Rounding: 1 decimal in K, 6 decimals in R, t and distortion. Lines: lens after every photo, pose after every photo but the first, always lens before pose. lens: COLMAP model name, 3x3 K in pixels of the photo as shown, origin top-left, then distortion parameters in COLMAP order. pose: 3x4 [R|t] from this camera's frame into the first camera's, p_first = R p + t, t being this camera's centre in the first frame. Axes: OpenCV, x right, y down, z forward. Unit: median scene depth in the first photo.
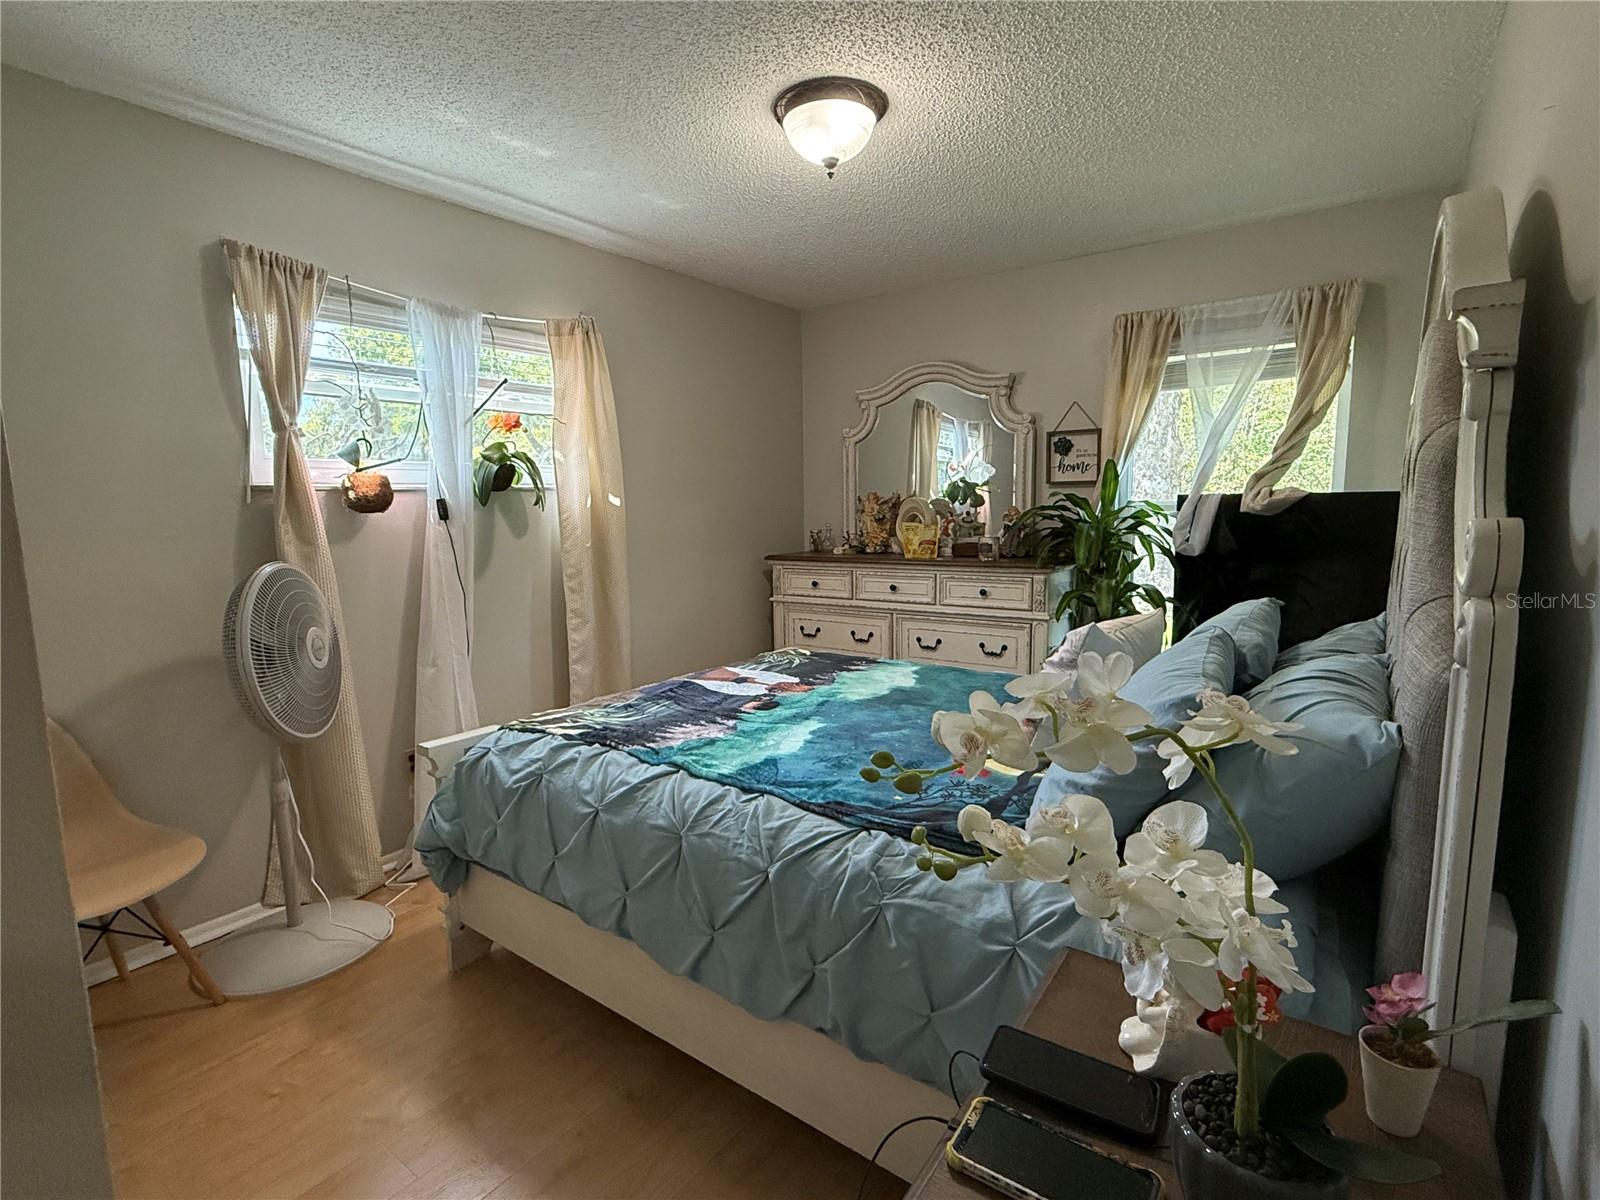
lens RADIAL K [[779.9, 0, 800.4], [0, 779.9, 601.9], [0, 0, 1]] dist [-0.003216, -0.000481]
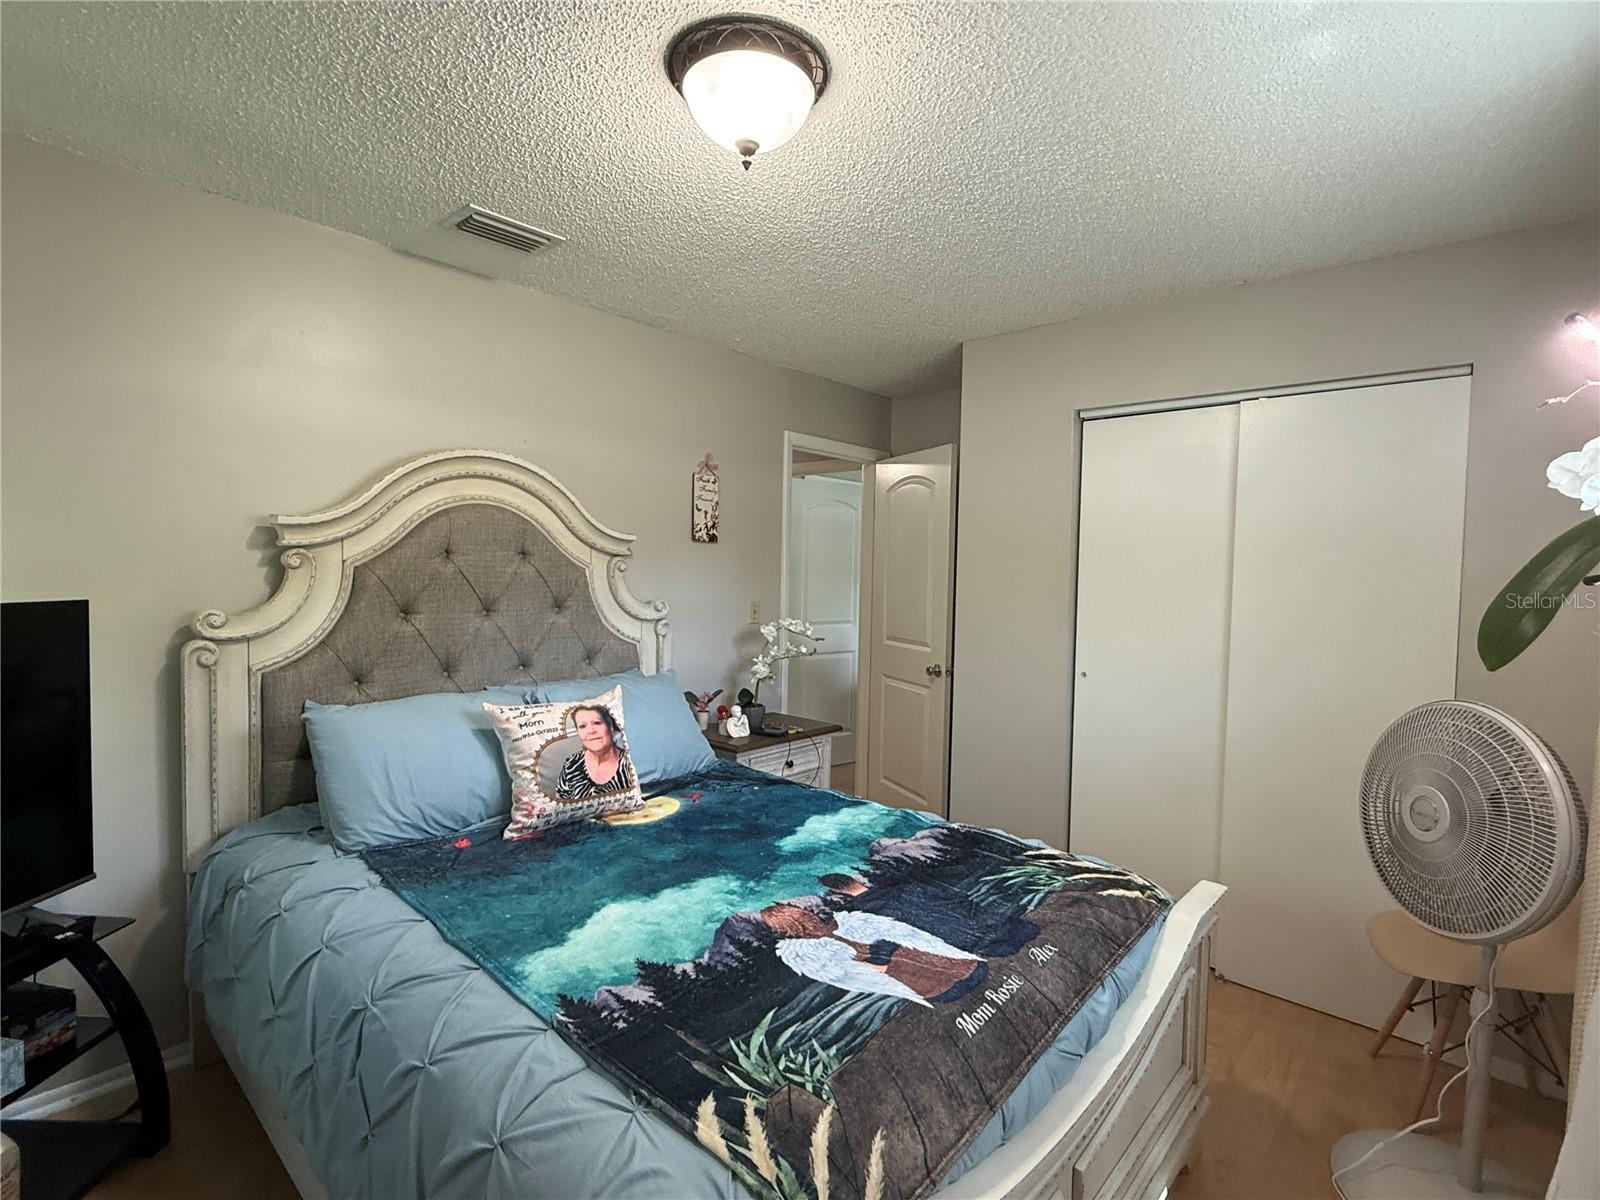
lens RADIAL K [[779.9, 0, 801.6], [0, 779.9, 596.9], [0, 0, 1]] dist [-0.003216, -0.000481]
pose [[-0.994540, -0.007765, 0.104064, -0.095747], [0.010439, 0.984823, 0.173248, -0.307057], [-0.103830, 0.173389, -0.979365, 1.875666]]
